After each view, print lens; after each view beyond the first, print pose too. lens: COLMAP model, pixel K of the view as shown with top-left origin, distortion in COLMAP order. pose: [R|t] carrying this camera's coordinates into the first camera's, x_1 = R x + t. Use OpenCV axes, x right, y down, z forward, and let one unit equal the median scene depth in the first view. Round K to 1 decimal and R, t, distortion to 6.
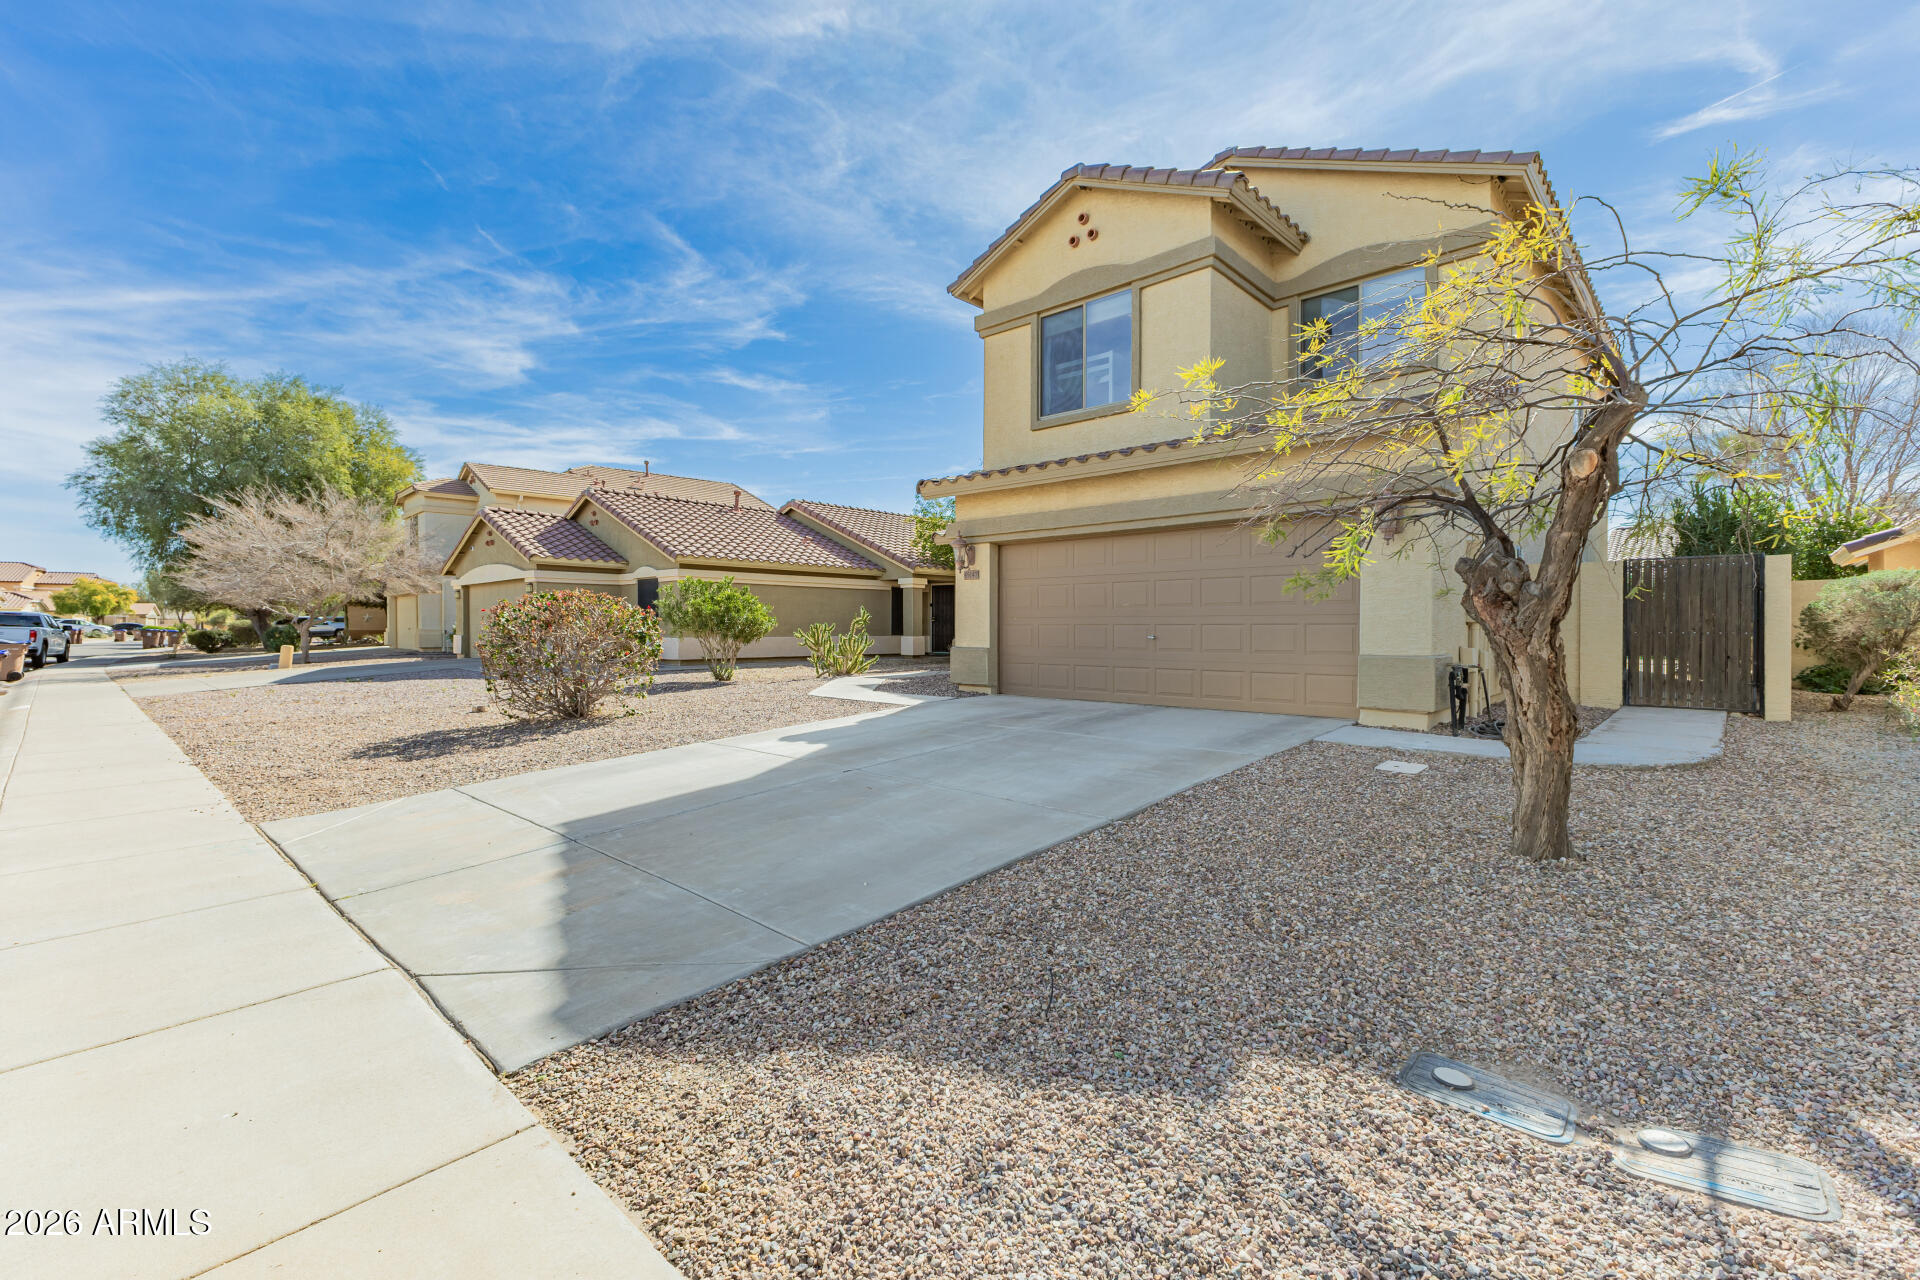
lens RADIAL K [[814.9, 0, 960.0], [0, 814.9, 640.0], [0, 0, 1]] dist [0.001737, 0.000176]
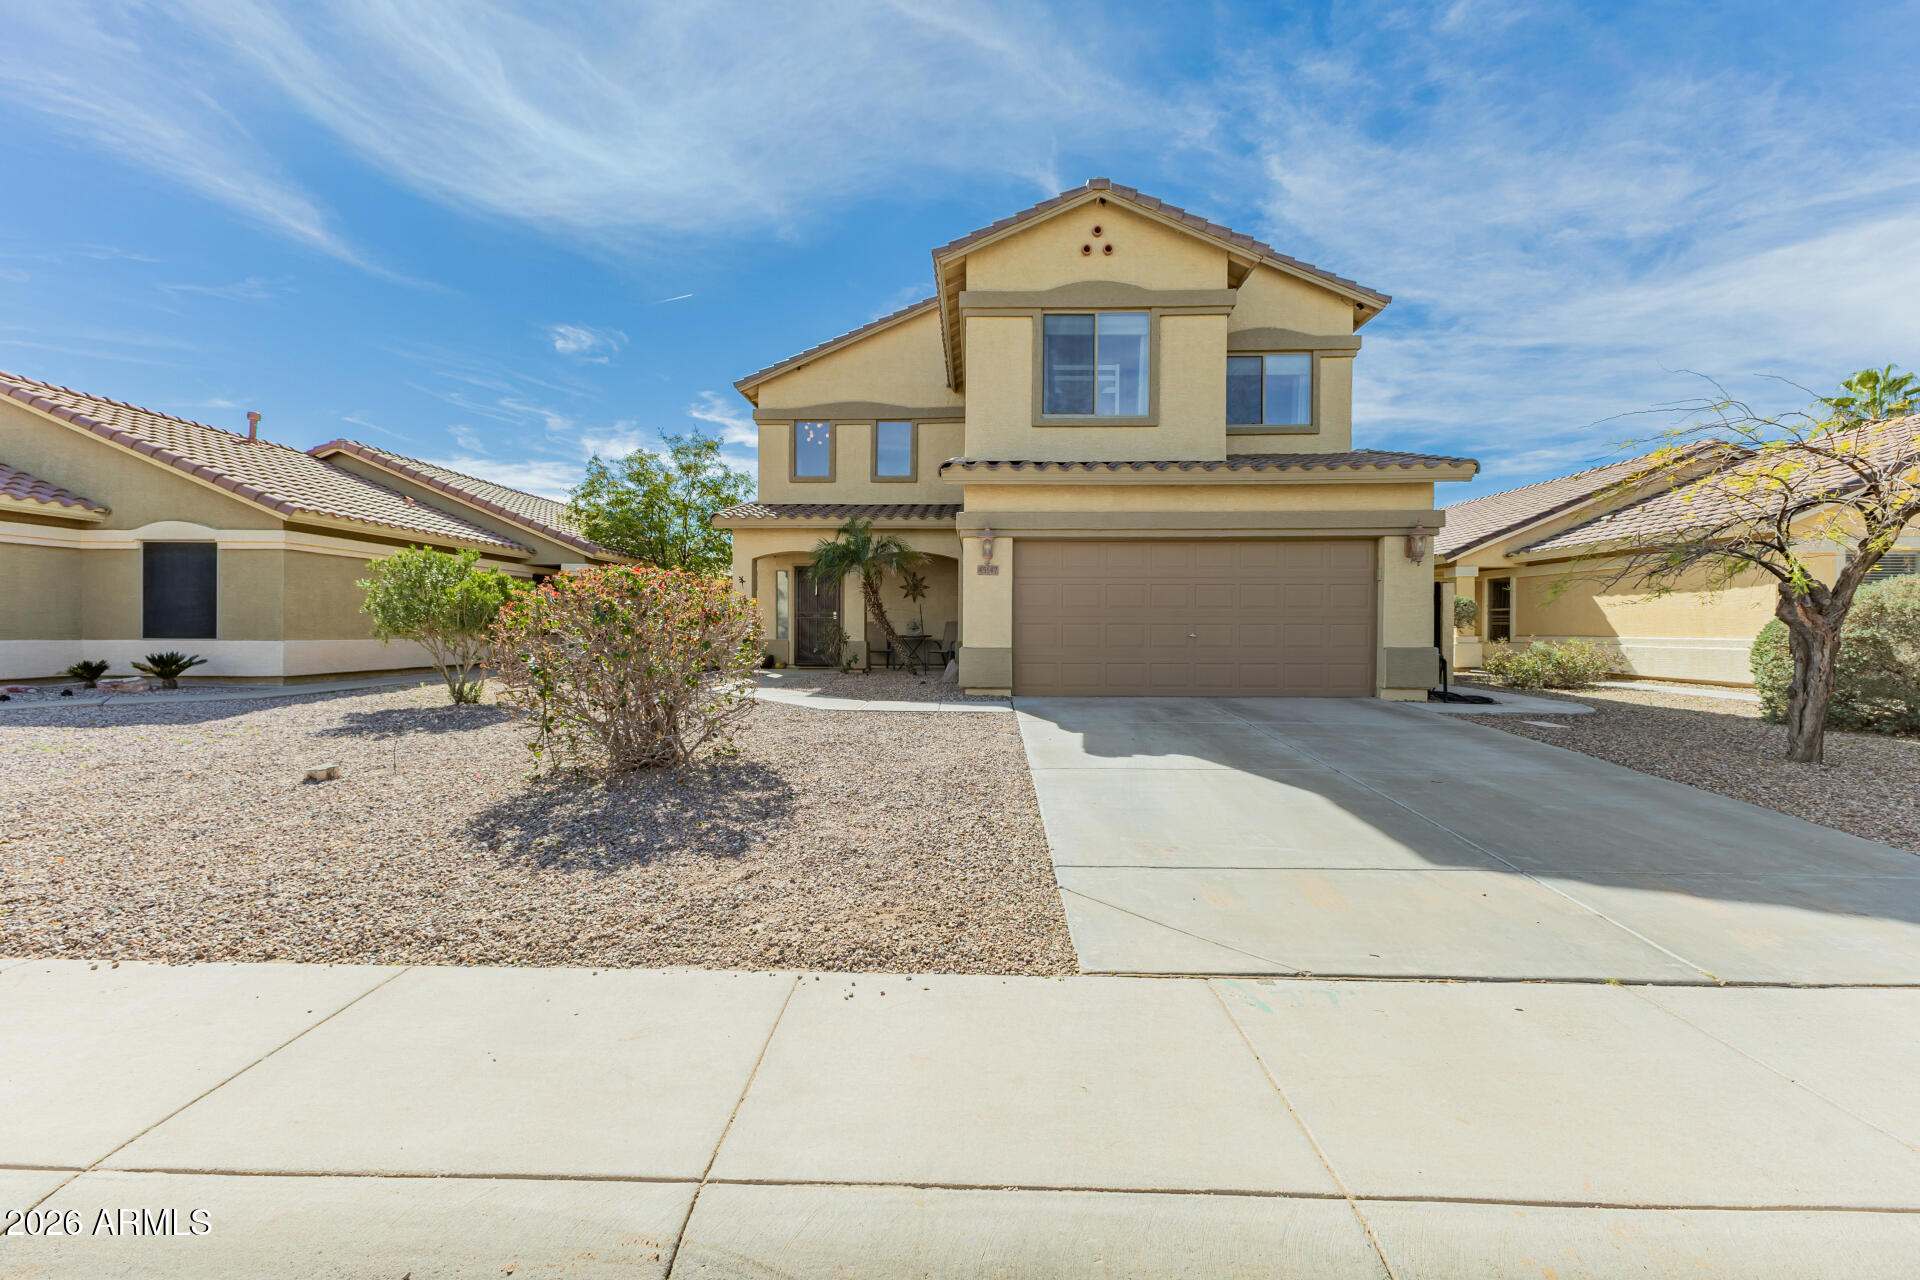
lens RADIAL K [[850.8, 0, 960.0], [0, 850.8, 640.0], [0, 0, 1]] dist [-0.001827, 0.000113]
pose [[0.760720, -0.002200, 0.649077, -0.677871], [0.005031, 0.999984, -0.002507, 0.003130], [-0.649061, 0.005172, 0.760719, 0.294445]]
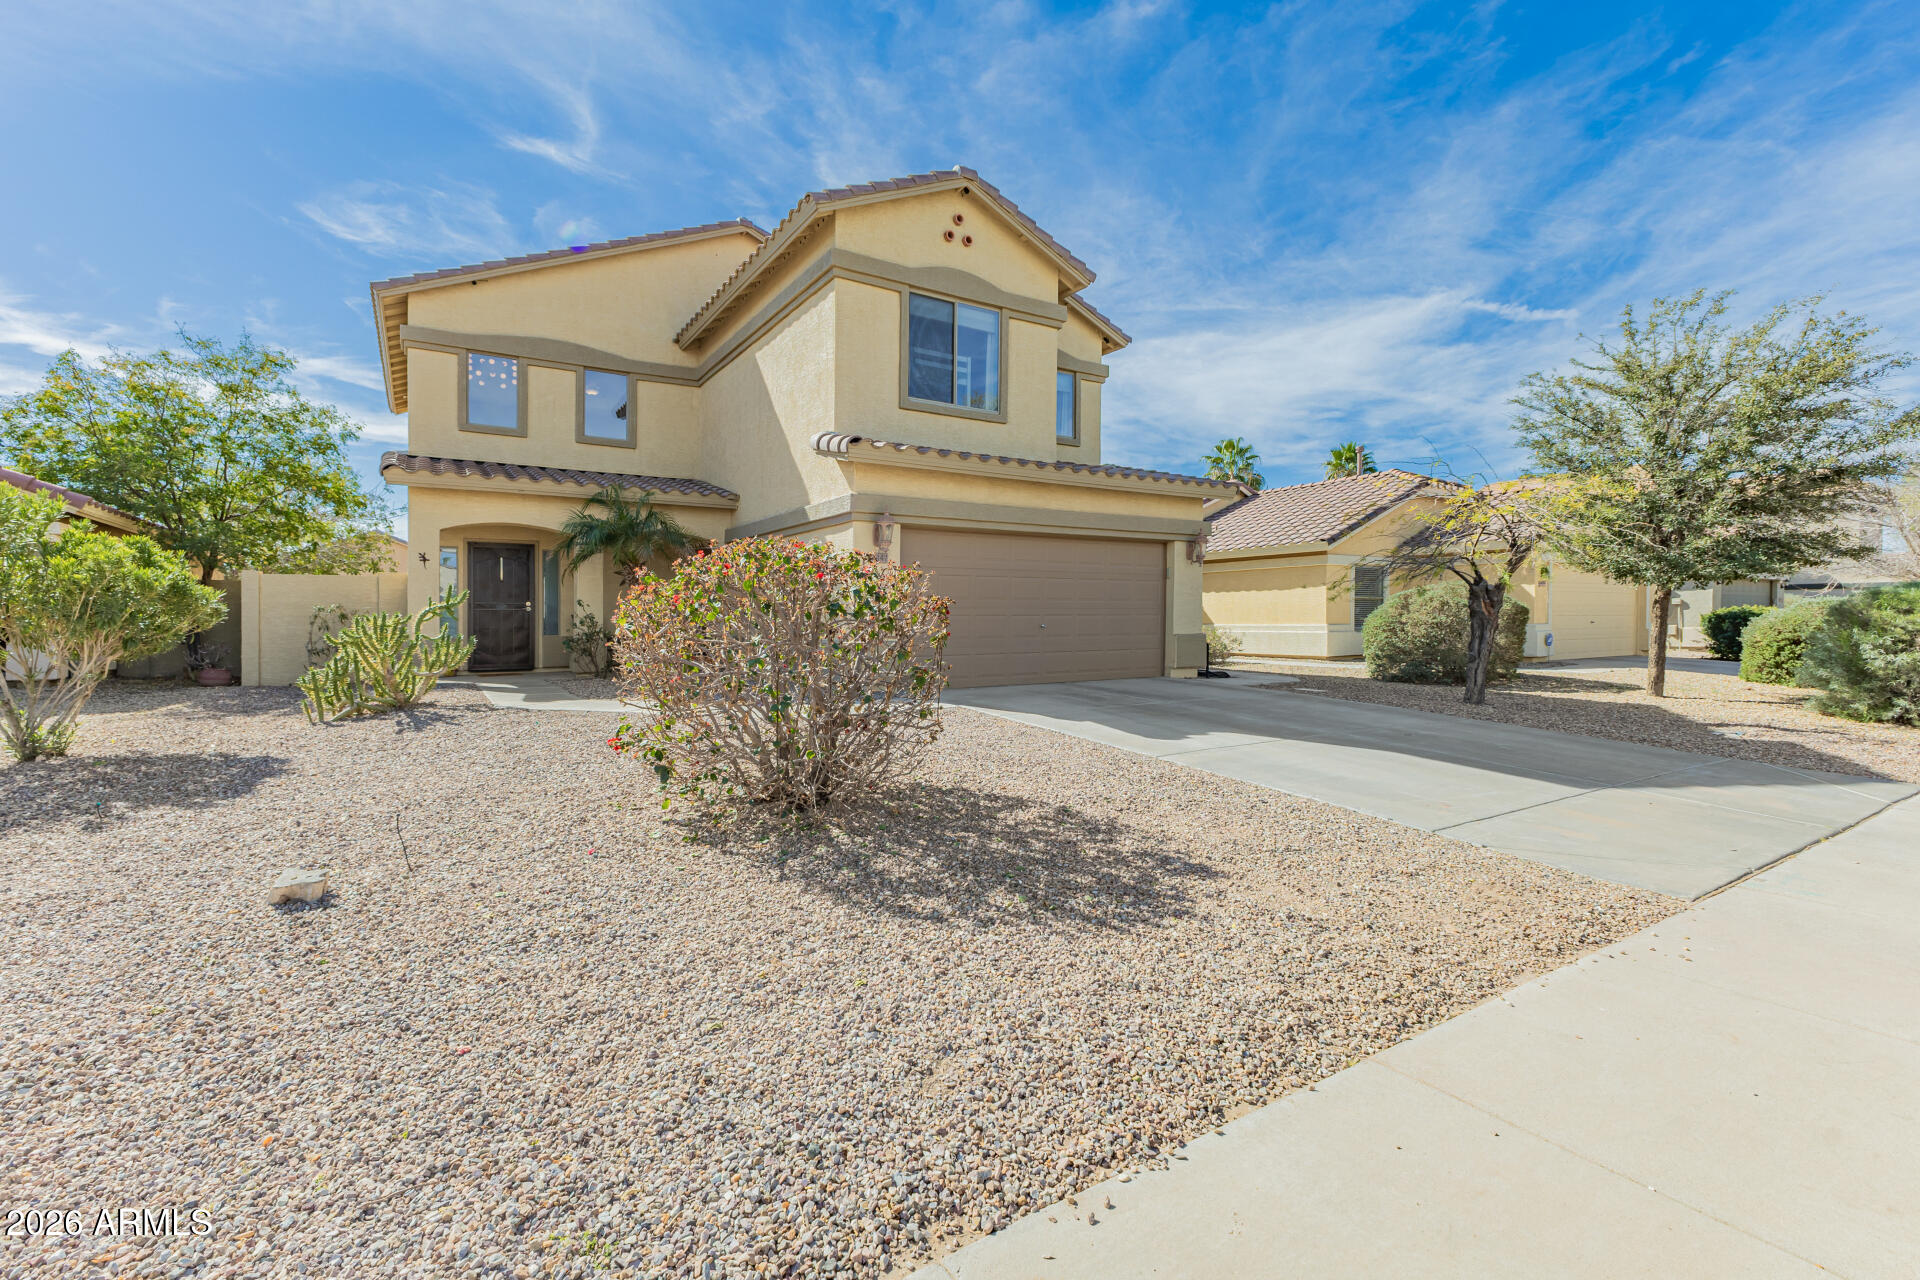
lens RADIAL K [[862.4, 0, 979.2], [0, 862.4, 638.4], [0, 0, 1]] dist [0.008113, 0.000218]
pose [[0.260040, -0.018147, 0.965427, -0.892698], [0.019856, 0.999712, 0.013443, -0.005201], [-0.965394, 0.015674, 0.260325, 0.696380]]
